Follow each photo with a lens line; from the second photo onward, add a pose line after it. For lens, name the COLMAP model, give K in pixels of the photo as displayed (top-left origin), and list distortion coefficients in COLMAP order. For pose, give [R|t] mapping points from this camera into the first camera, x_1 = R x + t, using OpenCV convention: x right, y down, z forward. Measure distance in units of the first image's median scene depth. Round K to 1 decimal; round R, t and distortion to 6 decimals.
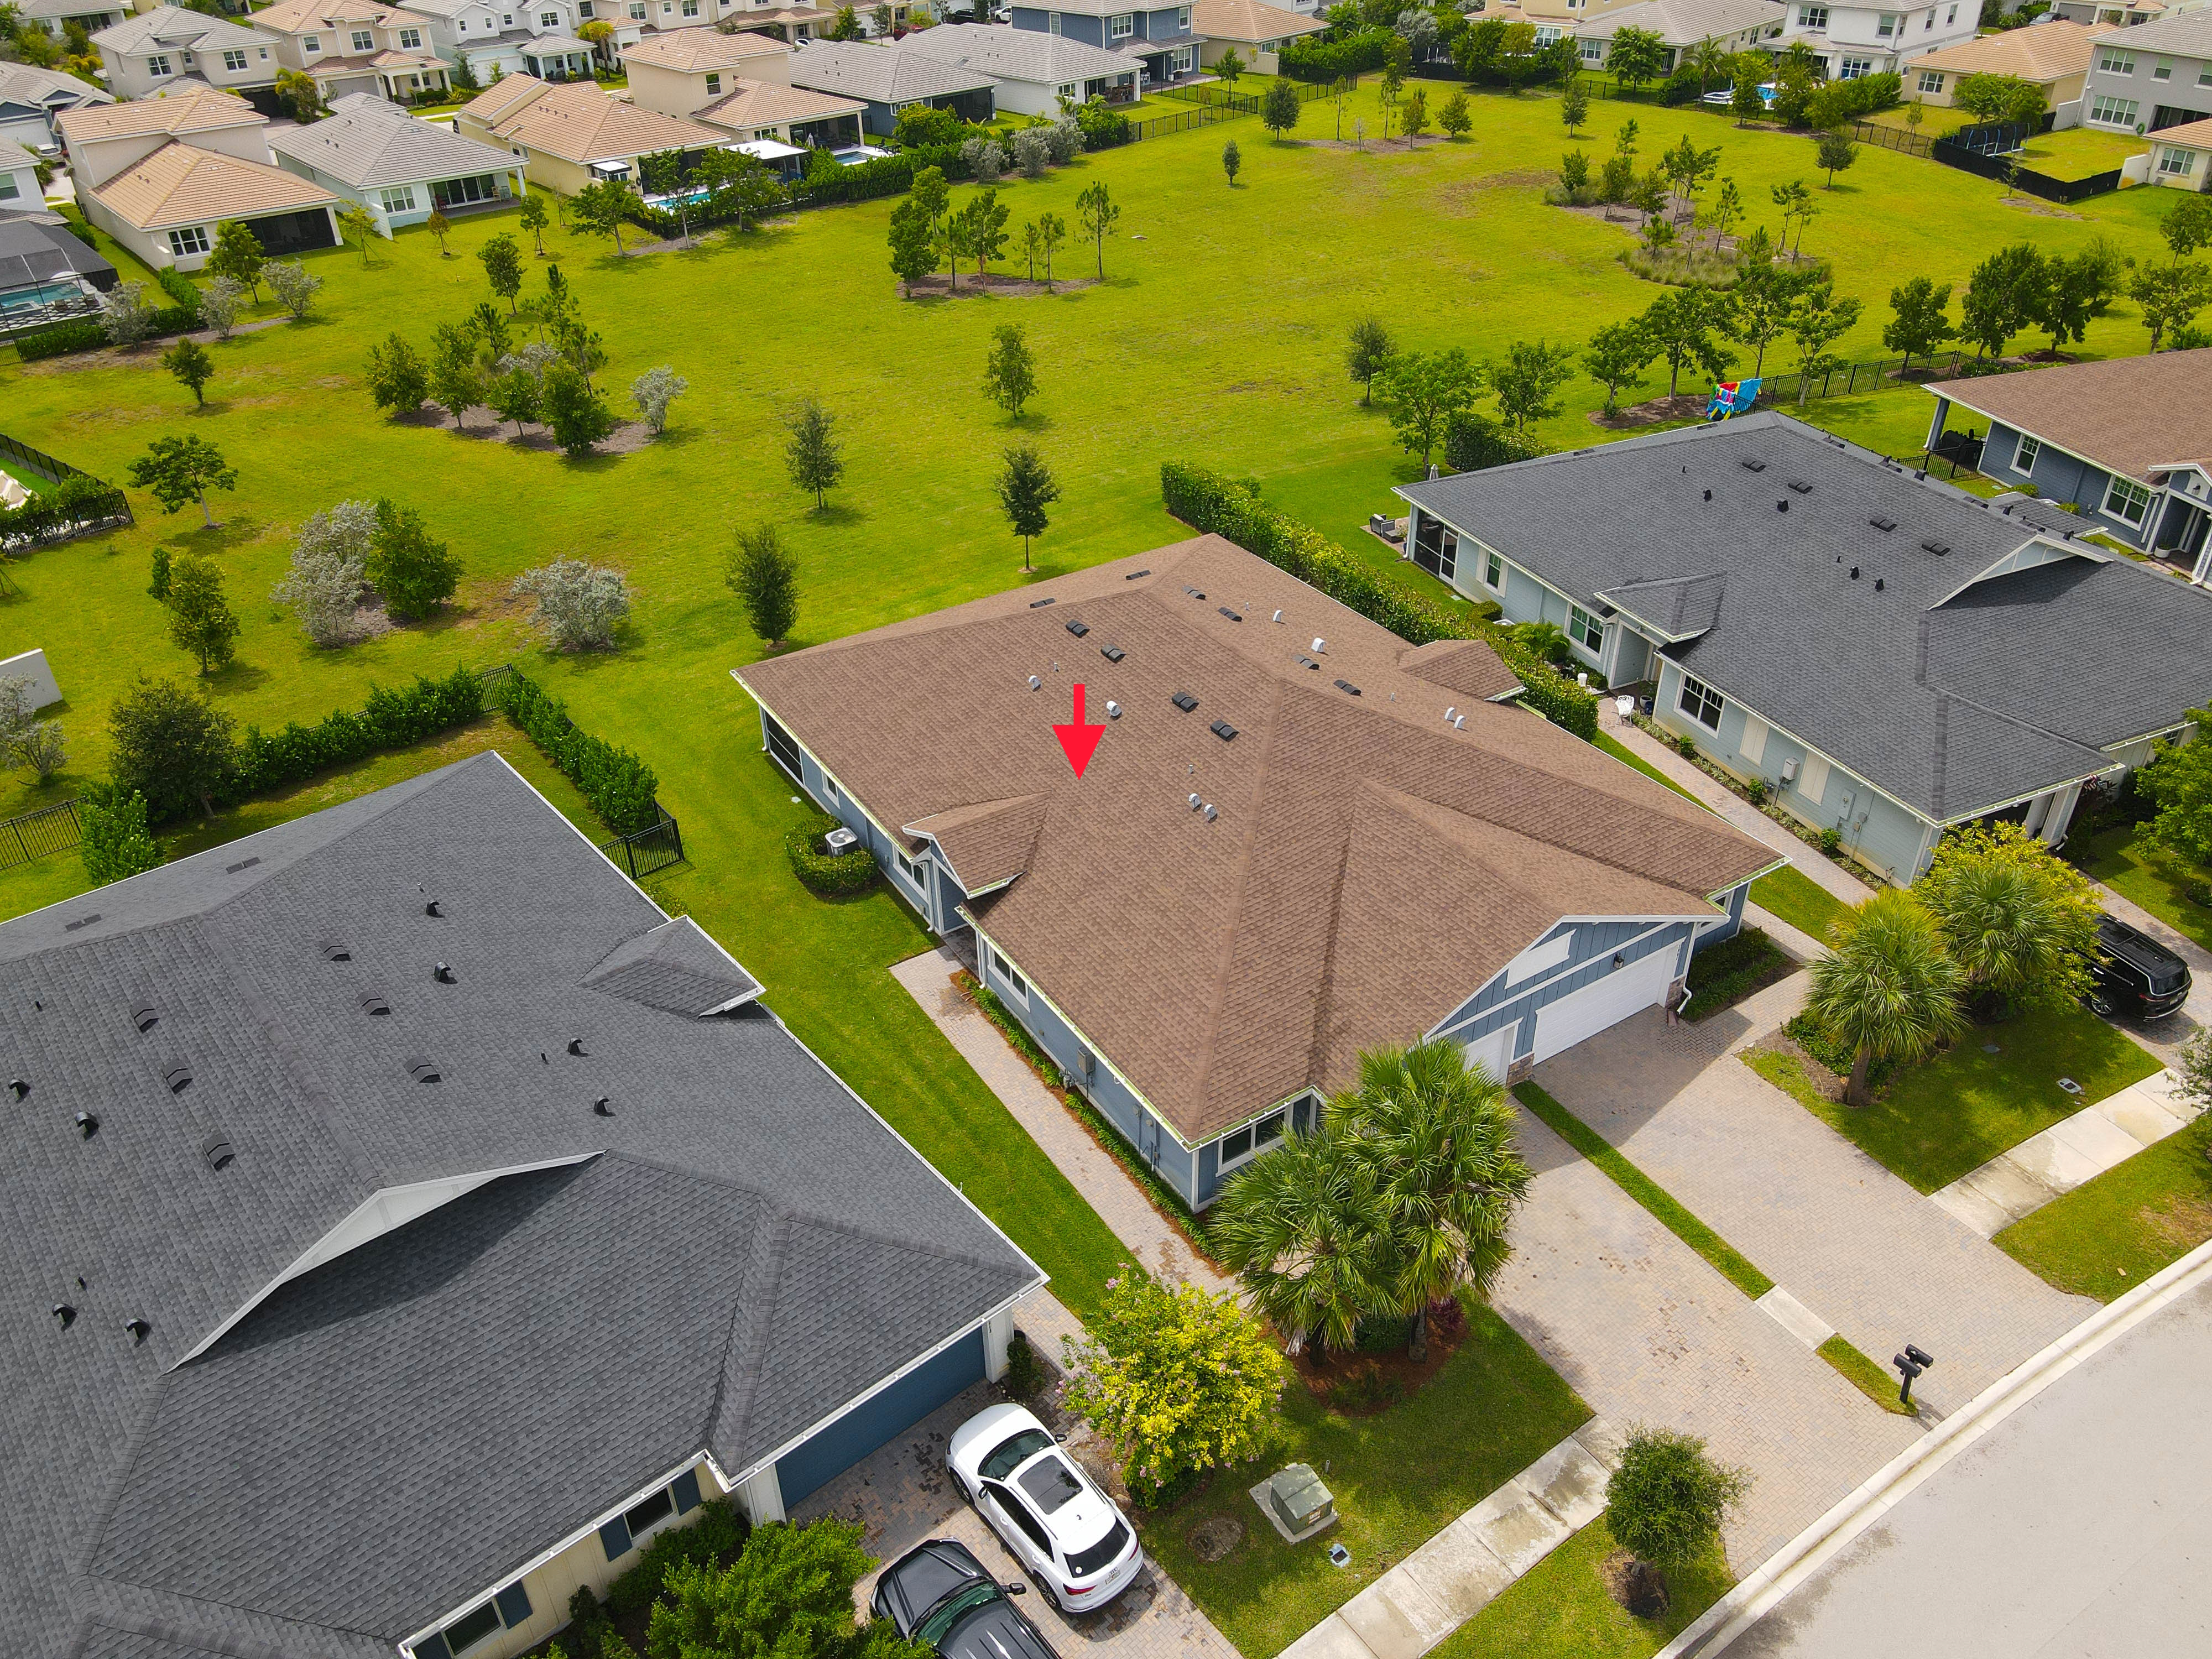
lens RADIAL K [[1626.3, 0, 1106.0], [0, 1626.3, 829.5], [0, 0, 1]] dist [0.002632, 0.019270]
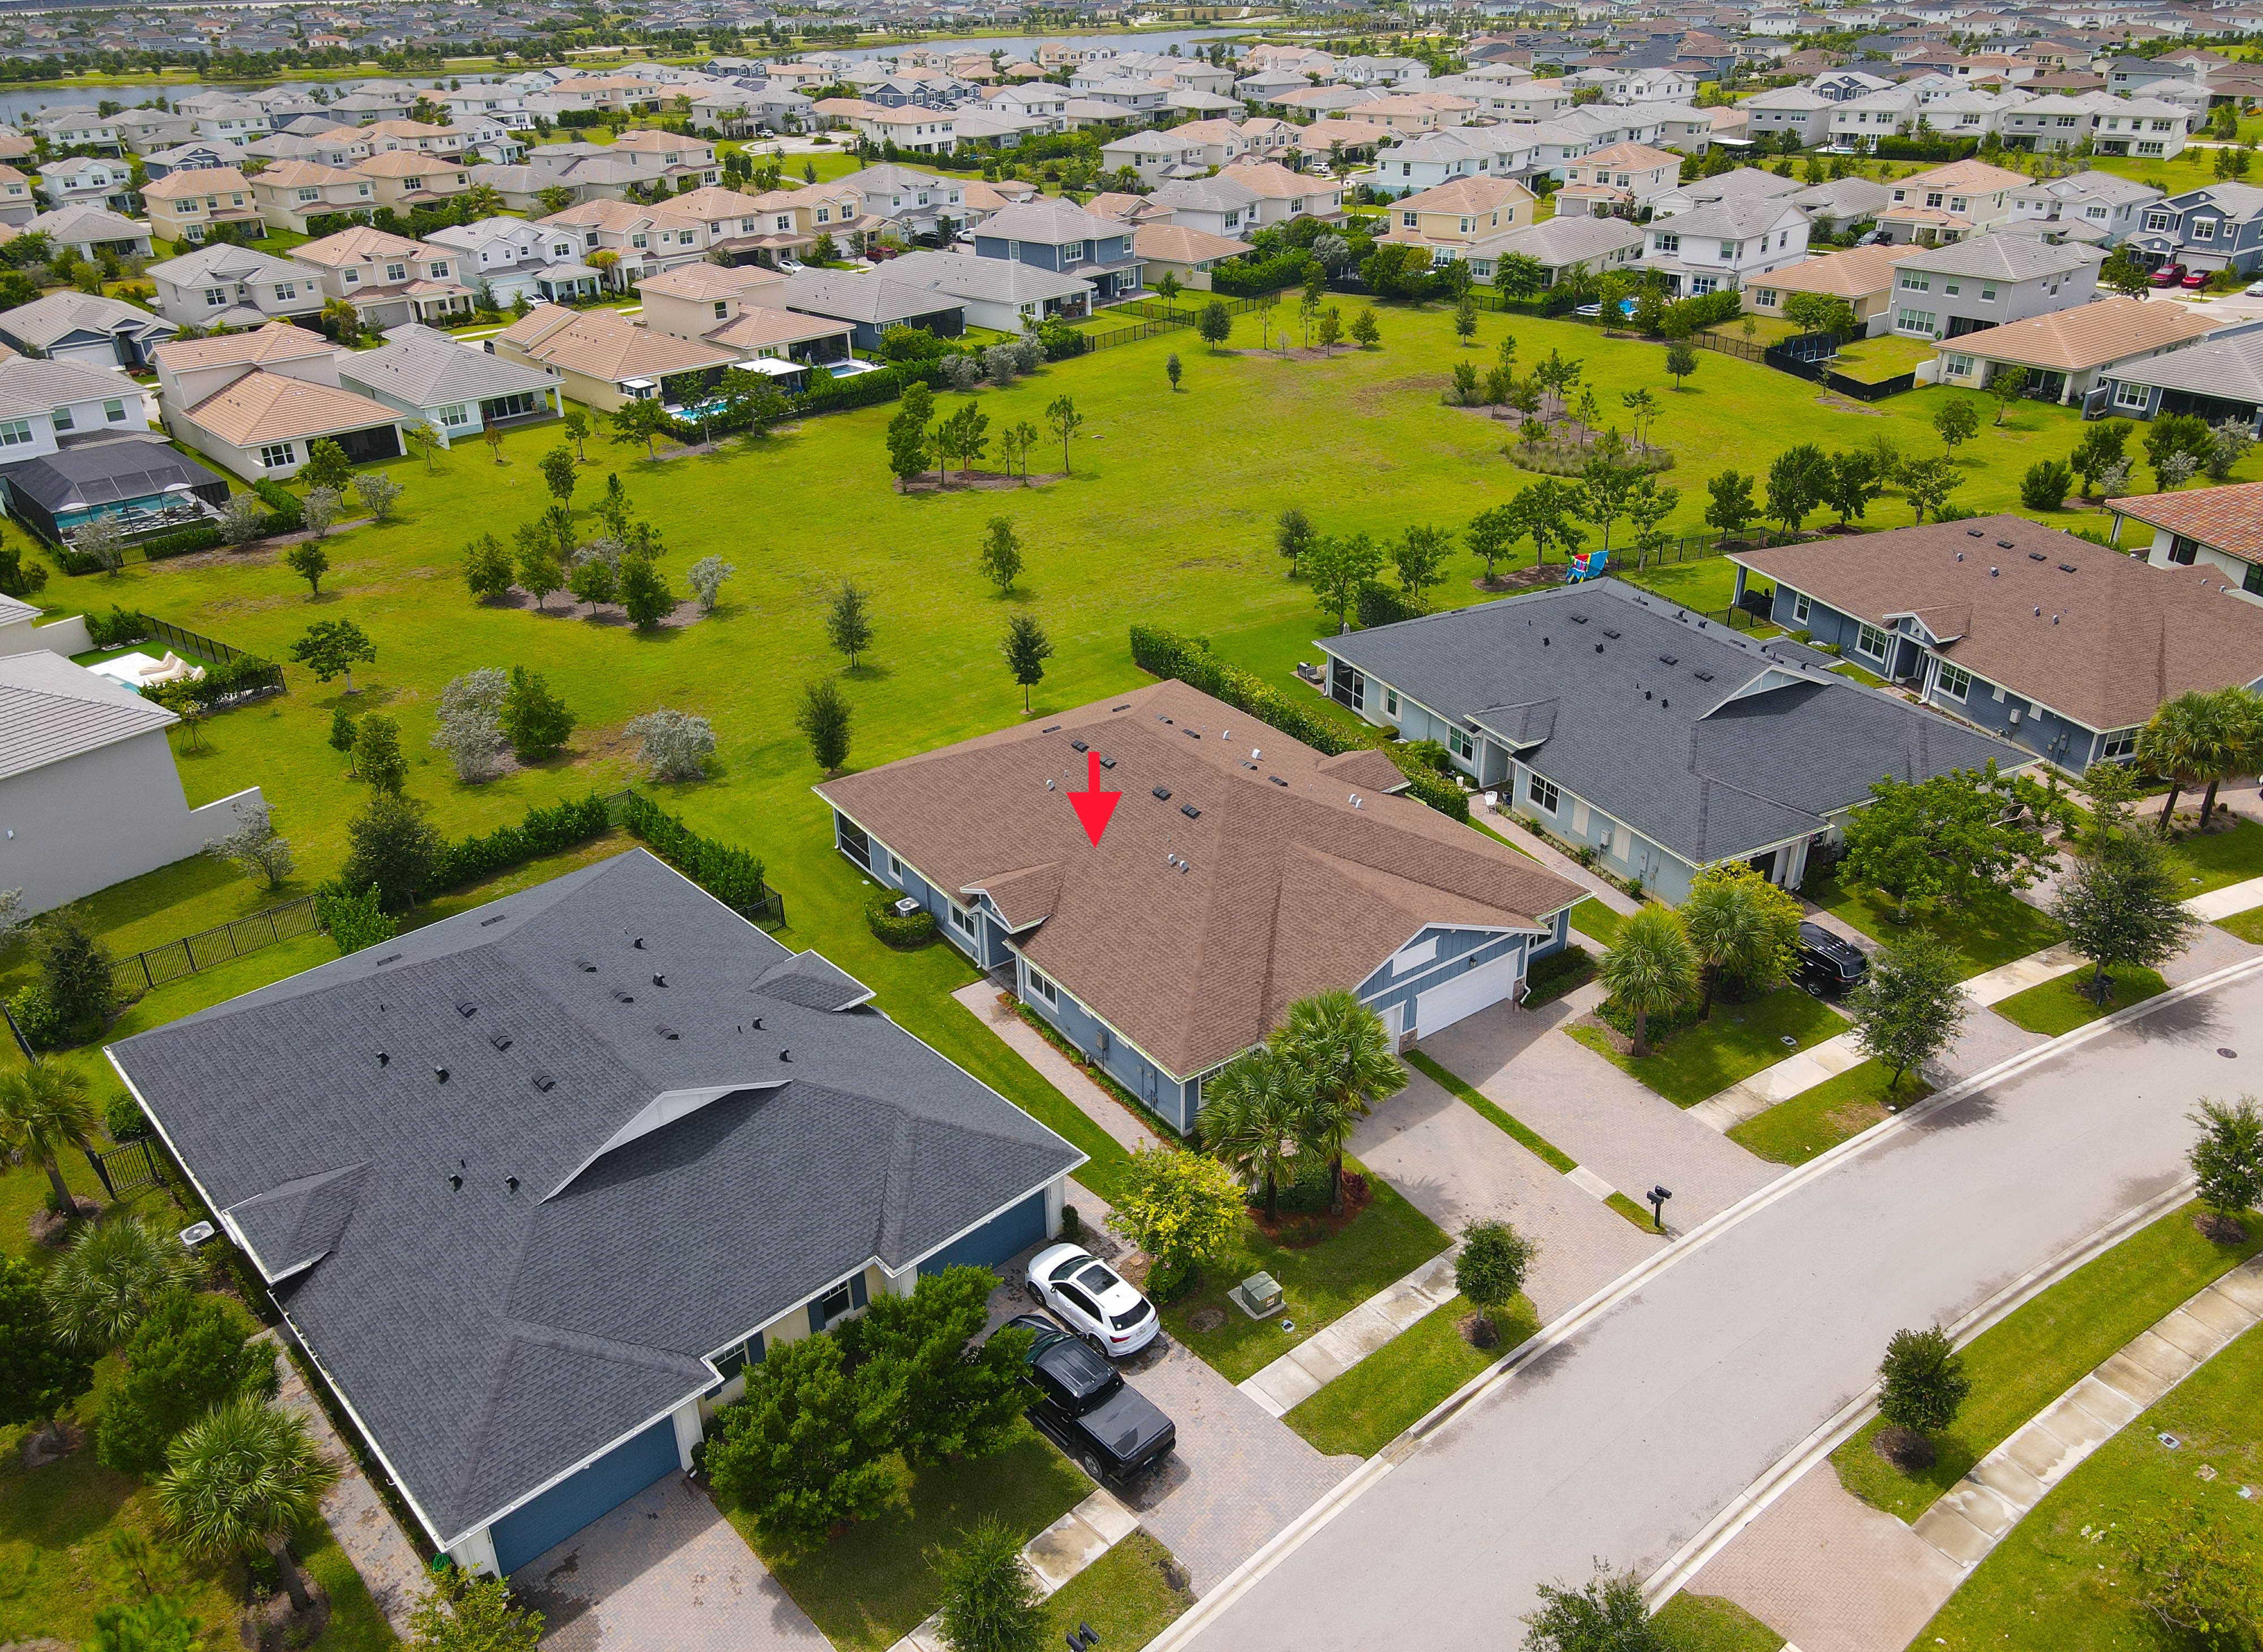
lens RADIAL K [[1679.2, 0, 1133.7], [0, 1679.2, 790.4], [0, 0, 1]] dist [-0.007532, 0.039709]
pose [[0.998621, -0.023477, 0.046957, -0.029332], [0.029137, 0.991887, -0.123736, 0.065519], [-0.043671, 0.124934, 0.991204, -0.288054]]
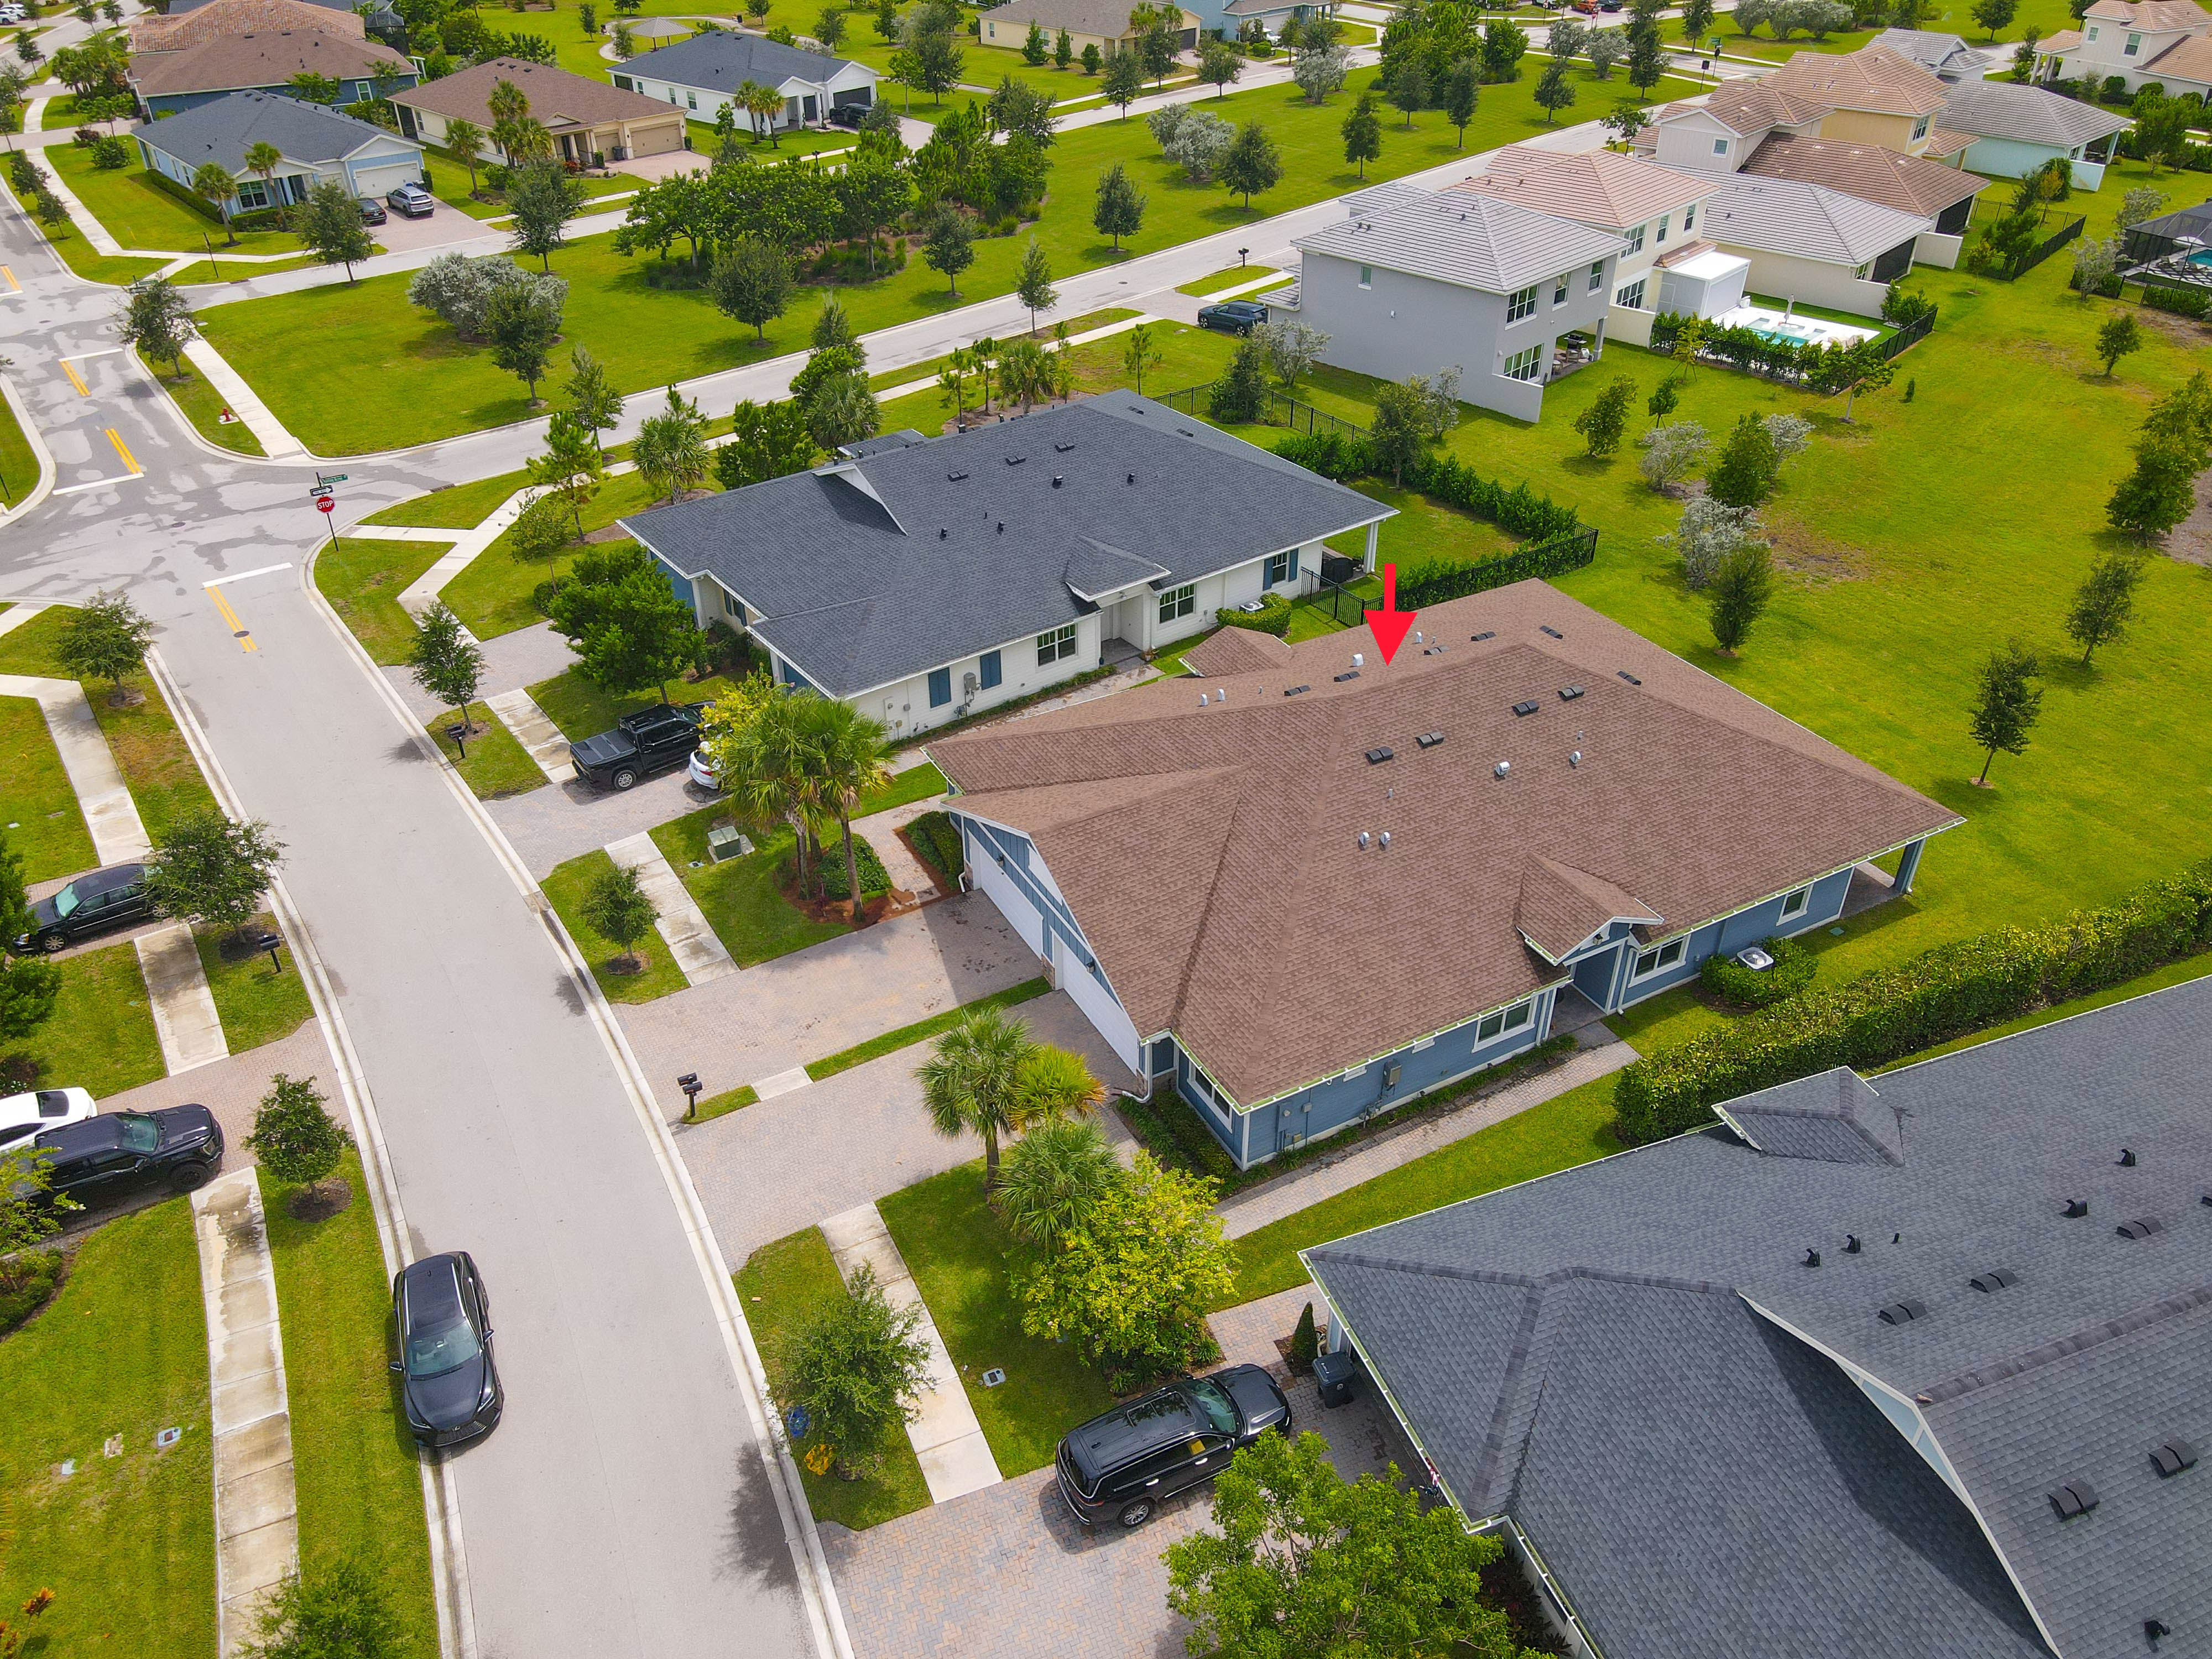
lens RADIAL K [[1626.3, 0, 1106.0], [0, 1626.3, 829.5], [0, 0, 1]] dist [0.002632, 0.019270]
pose [[-0.068297, 0.576561, -0.814195, 0.722074], [-0.545205, 0.661891, 0.514443, -0.345732], [0.835516, 0.479038, 0.269139, 0.412766]]
